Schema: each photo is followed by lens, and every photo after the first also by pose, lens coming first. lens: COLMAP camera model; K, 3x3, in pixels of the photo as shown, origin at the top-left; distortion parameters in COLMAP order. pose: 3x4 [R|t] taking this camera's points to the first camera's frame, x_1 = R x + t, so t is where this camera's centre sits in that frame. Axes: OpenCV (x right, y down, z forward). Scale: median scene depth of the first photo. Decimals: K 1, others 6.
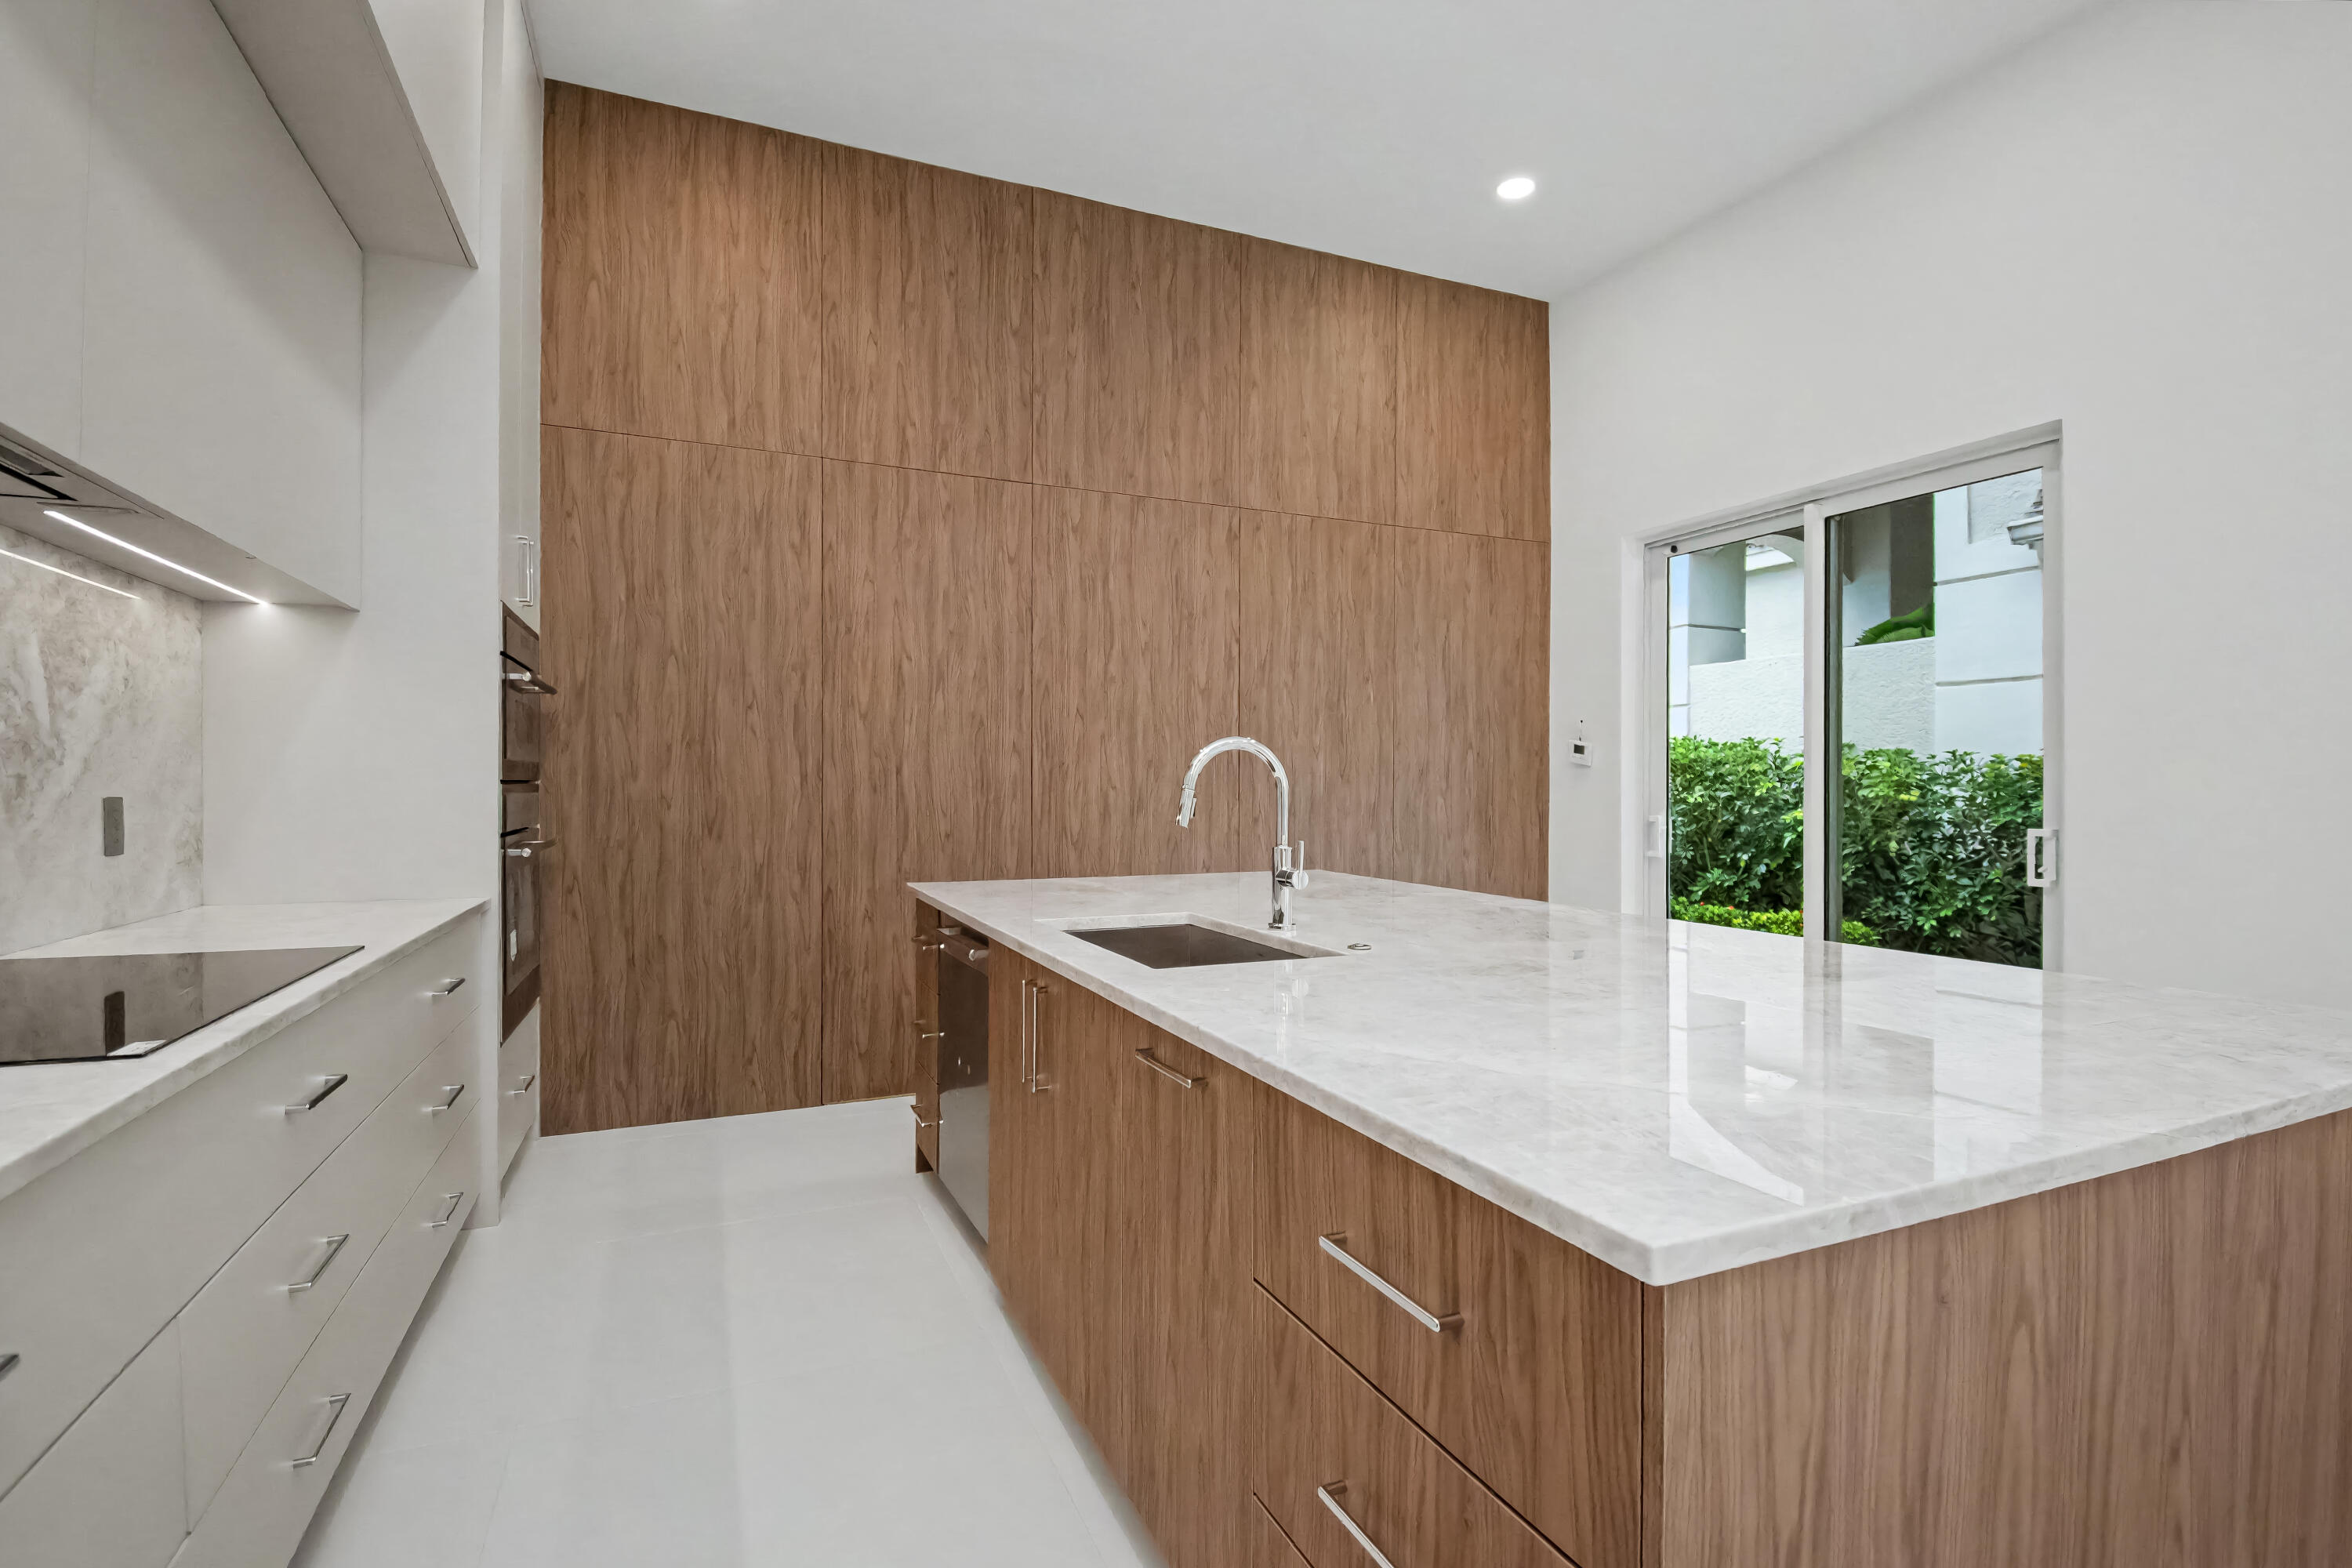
lens RADIAL K [[1092.3, 0, 1177.3], [0, 1092.3, 794.3], [0, 0, 1]] dist [0.011784, -0.022533]
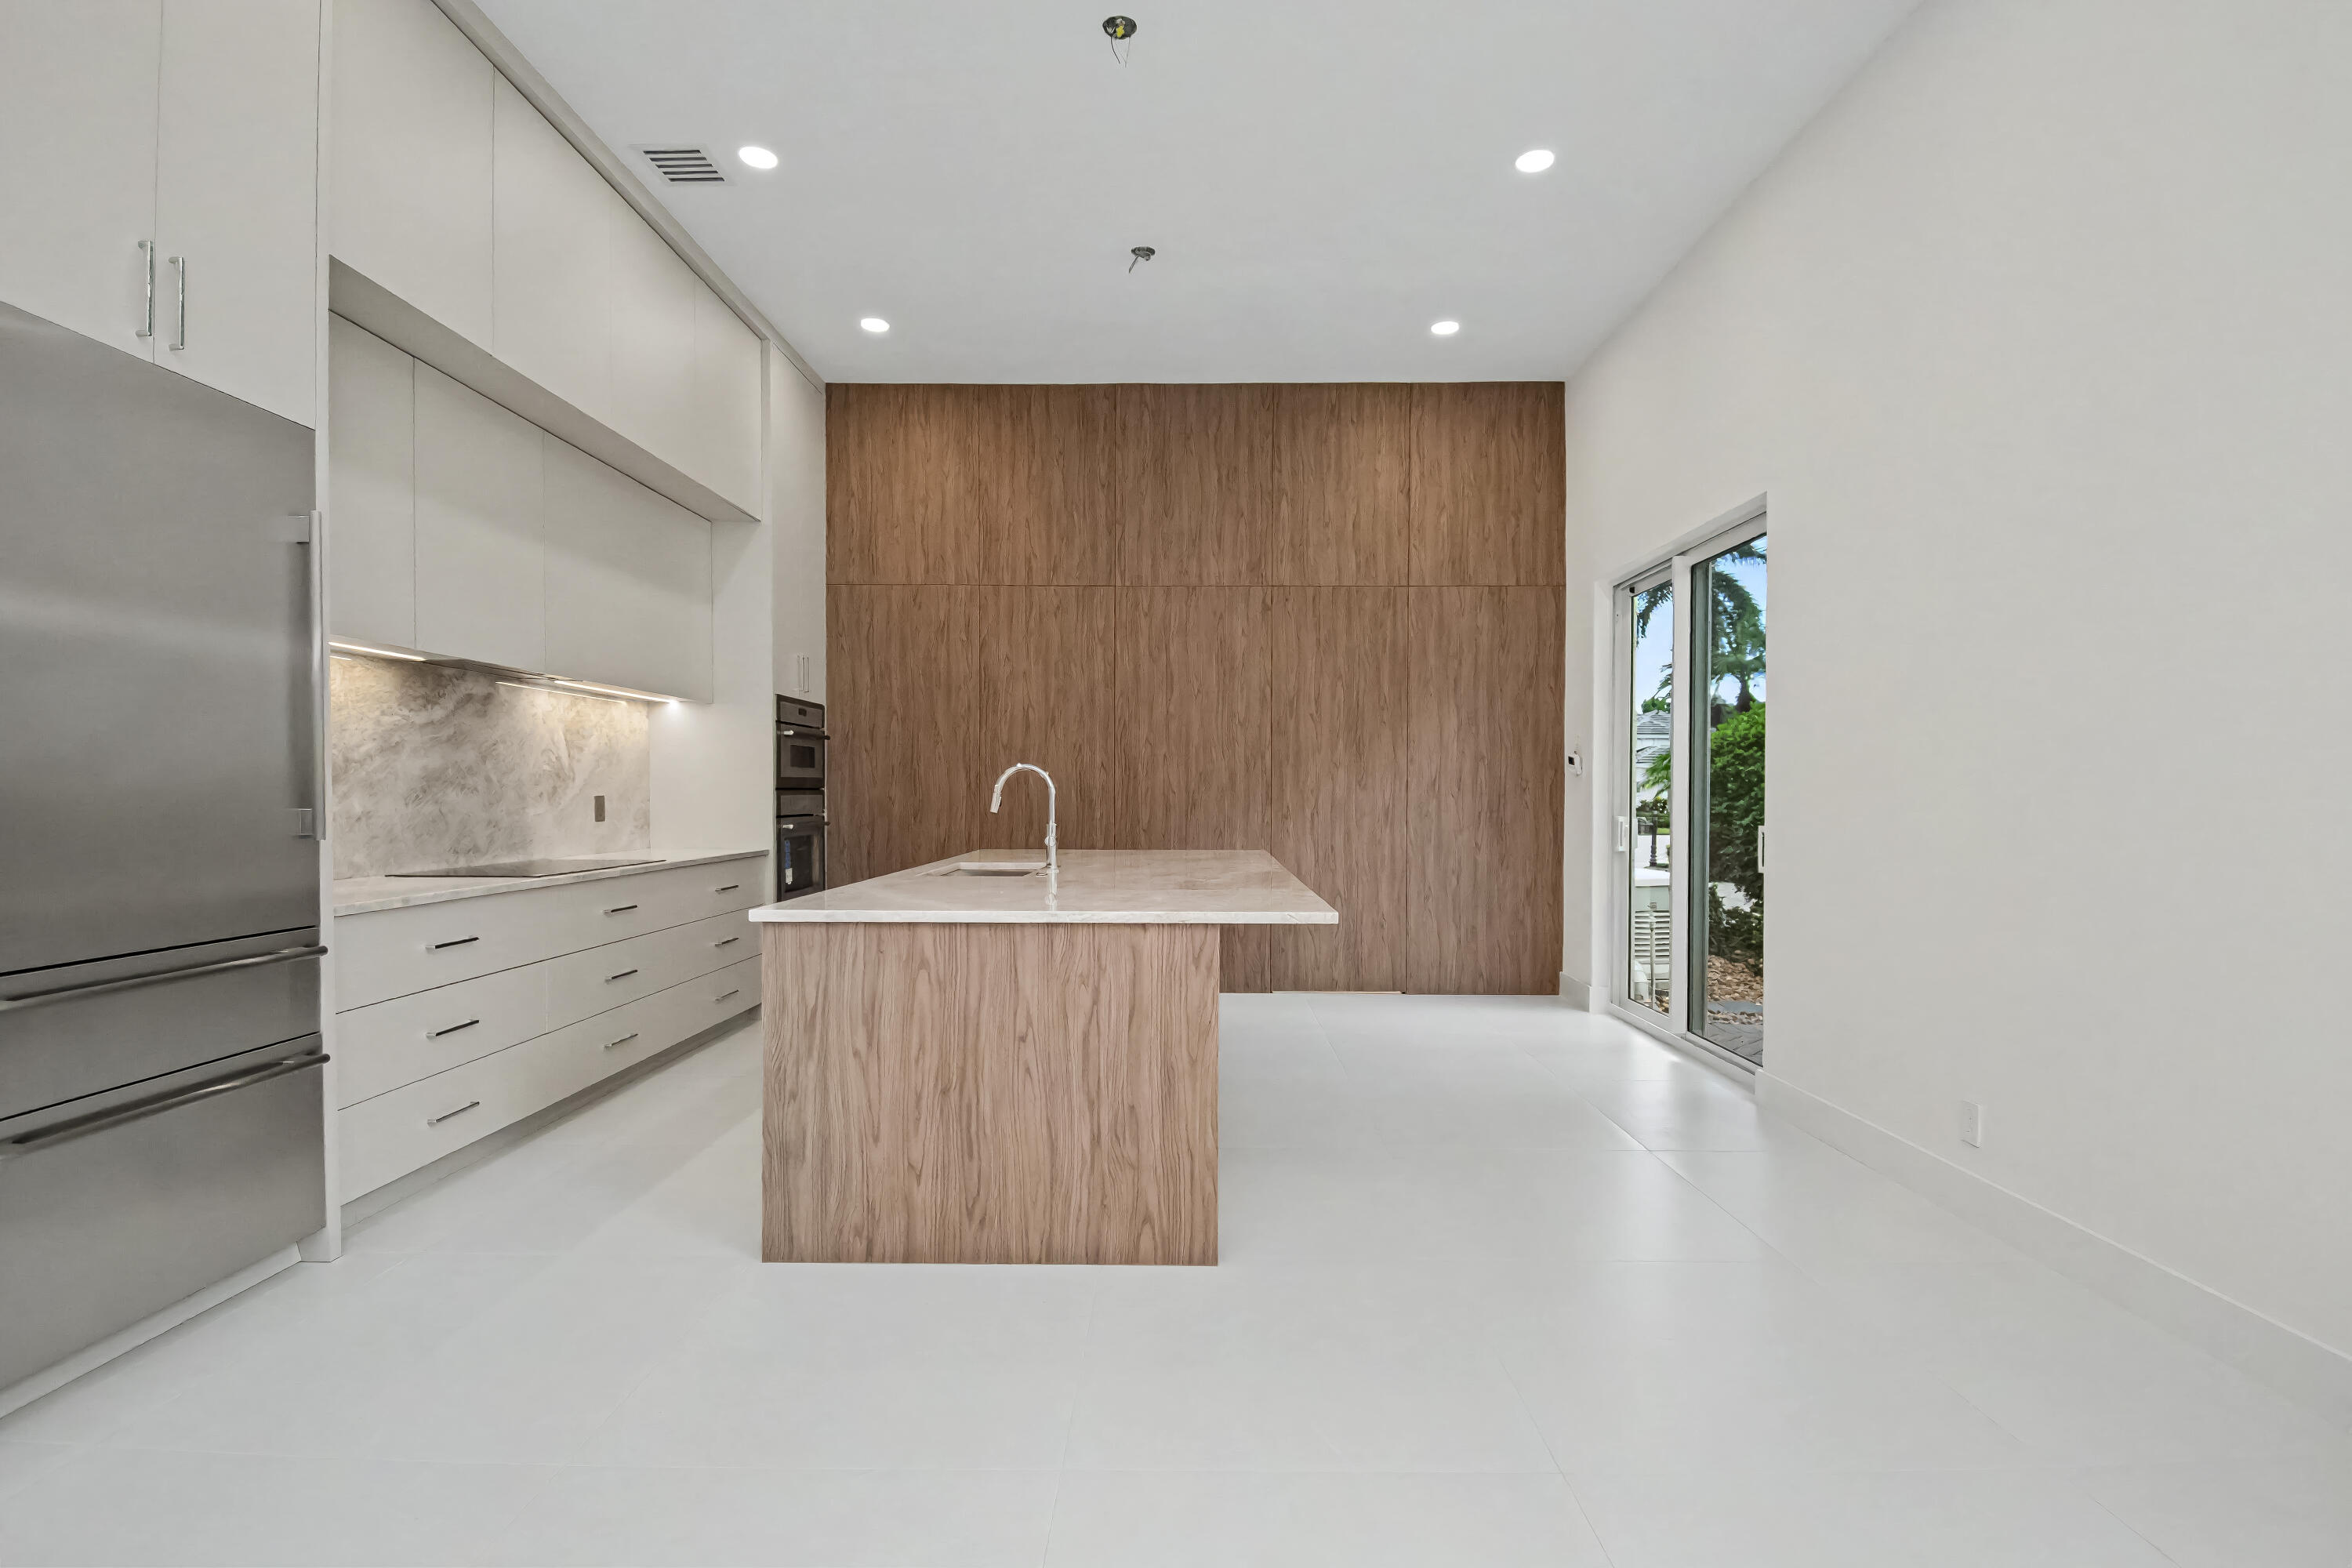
lens RADIAL K [[1083.7, 0, 1178.9], [0, 1083.7, 803.5], [0, 0, 1]] dist [0.000039, -0.021735]
pose [[0.911694, 0.004662, -0.410844, 0.542648], [-0.003588, 0.999988, 0.003384, 0.003552], [0.410855, -0.001611, 0.911699, -0.291516]]
